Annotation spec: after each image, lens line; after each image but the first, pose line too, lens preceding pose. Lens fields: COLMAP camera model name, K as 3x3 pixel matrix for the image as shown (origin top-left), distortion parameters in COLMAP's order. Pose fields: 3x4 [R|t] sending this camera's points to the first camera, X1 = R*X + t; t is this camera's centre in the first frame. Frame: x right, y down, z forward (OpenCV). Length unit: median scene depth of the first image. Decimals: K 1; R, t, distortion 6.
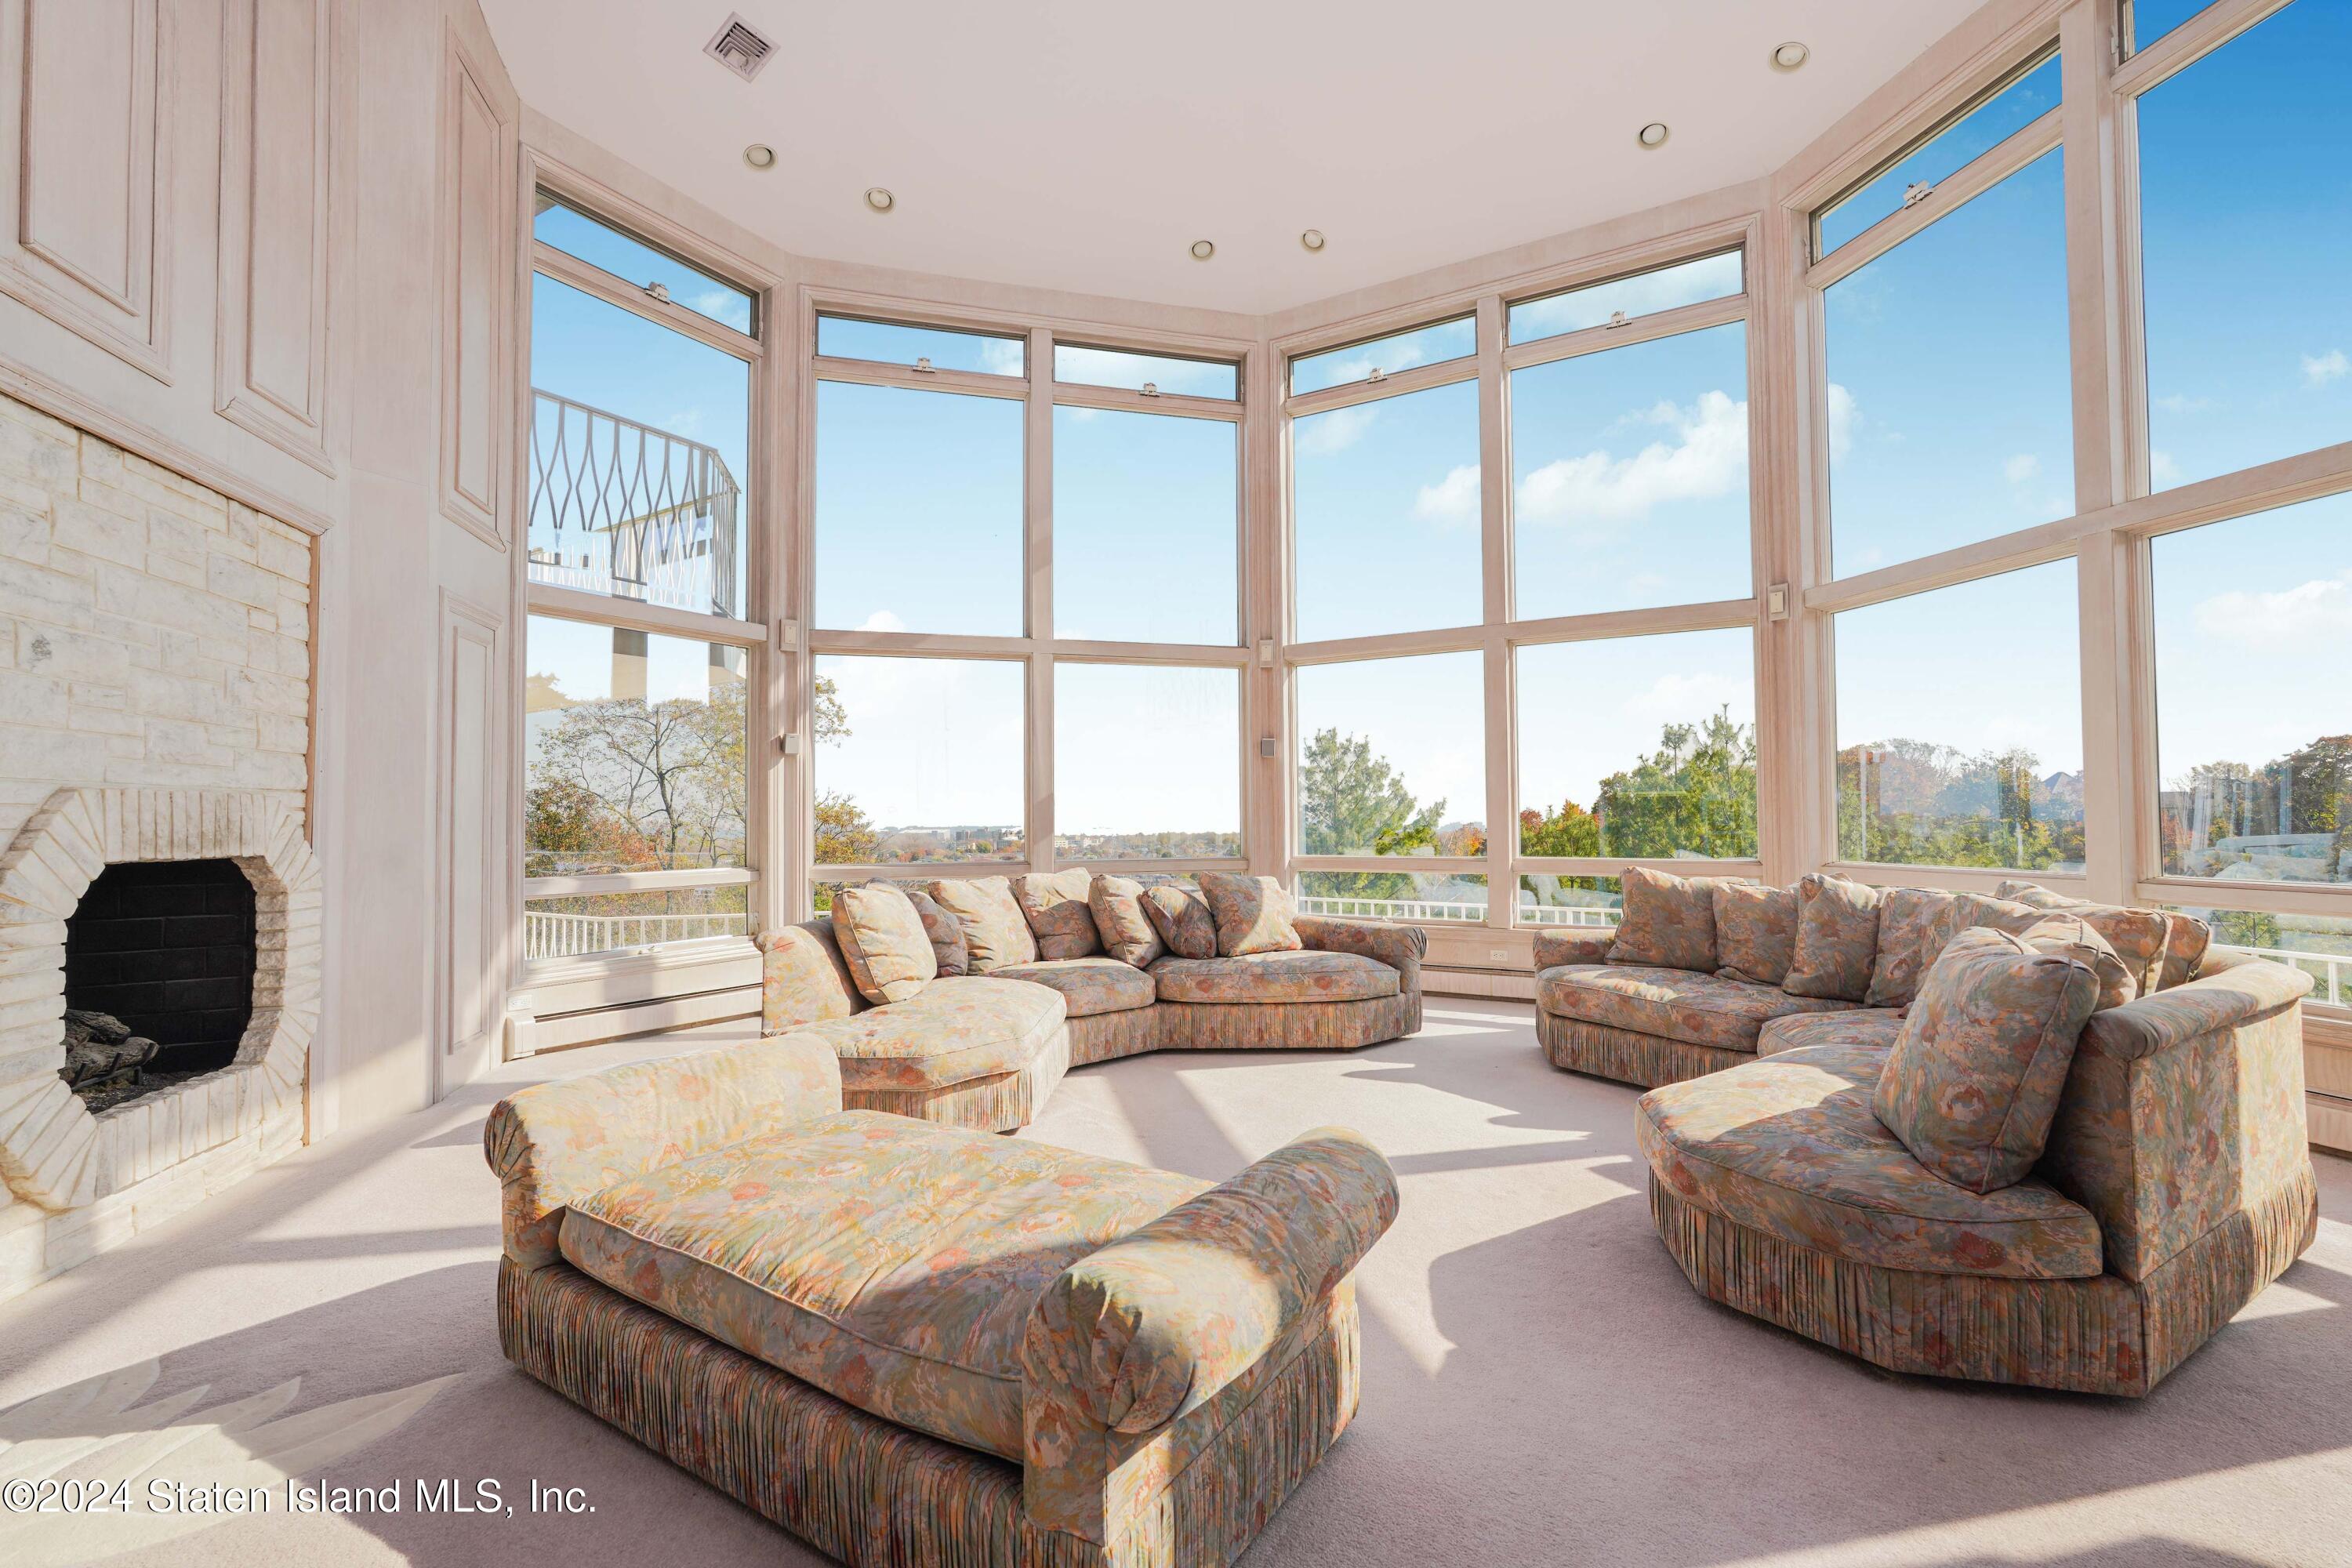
lens RADIAL K [[1027.0, 0, 1165.1], [0, 1027.0, 791.8], [0, 0, 1]] dist [-0.017044, 0.006579]
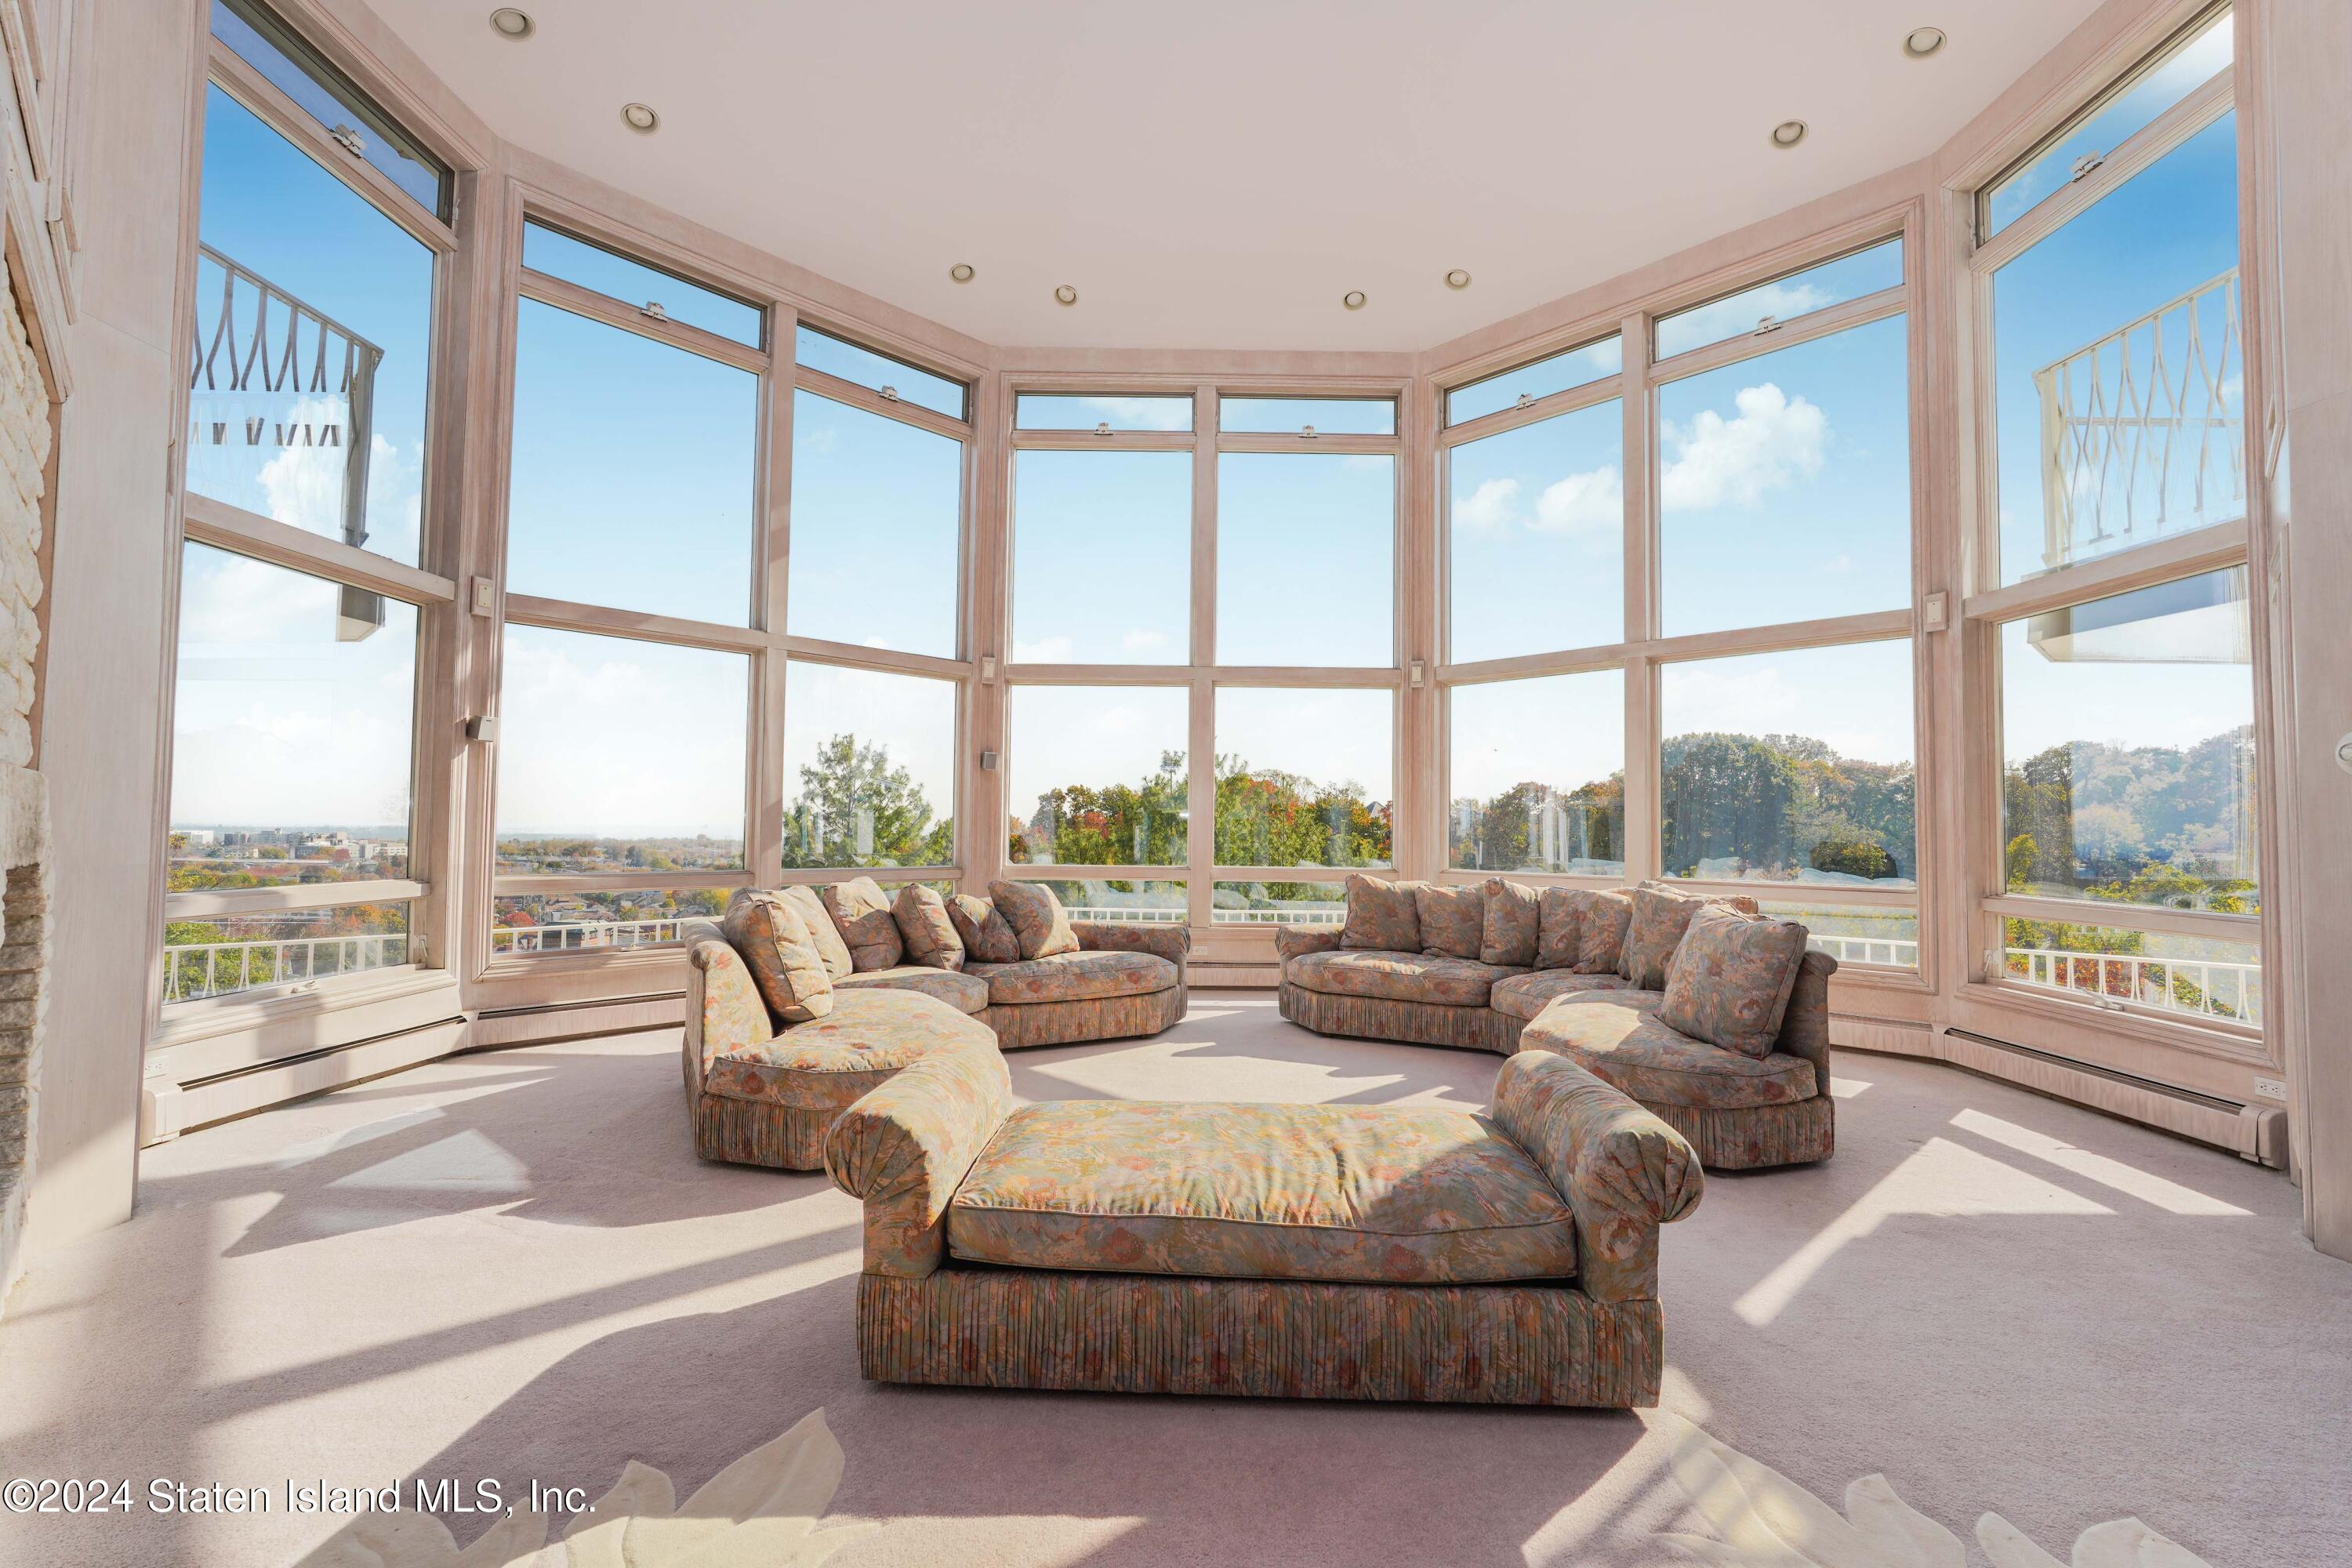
lens RADIAL K [[1027.0, 0, 1192.5], [0, 1027.0, 796.1], [0, 0, 1]] dist [-0.017044, 0.006579]
pose [[0.859025, 0.034530, 0.510769, -0.369053], [-0.031338, 0.999398, -0.014859, 0.002005], [-0.510974, -0.003243, 0.859590, 0.003106]]
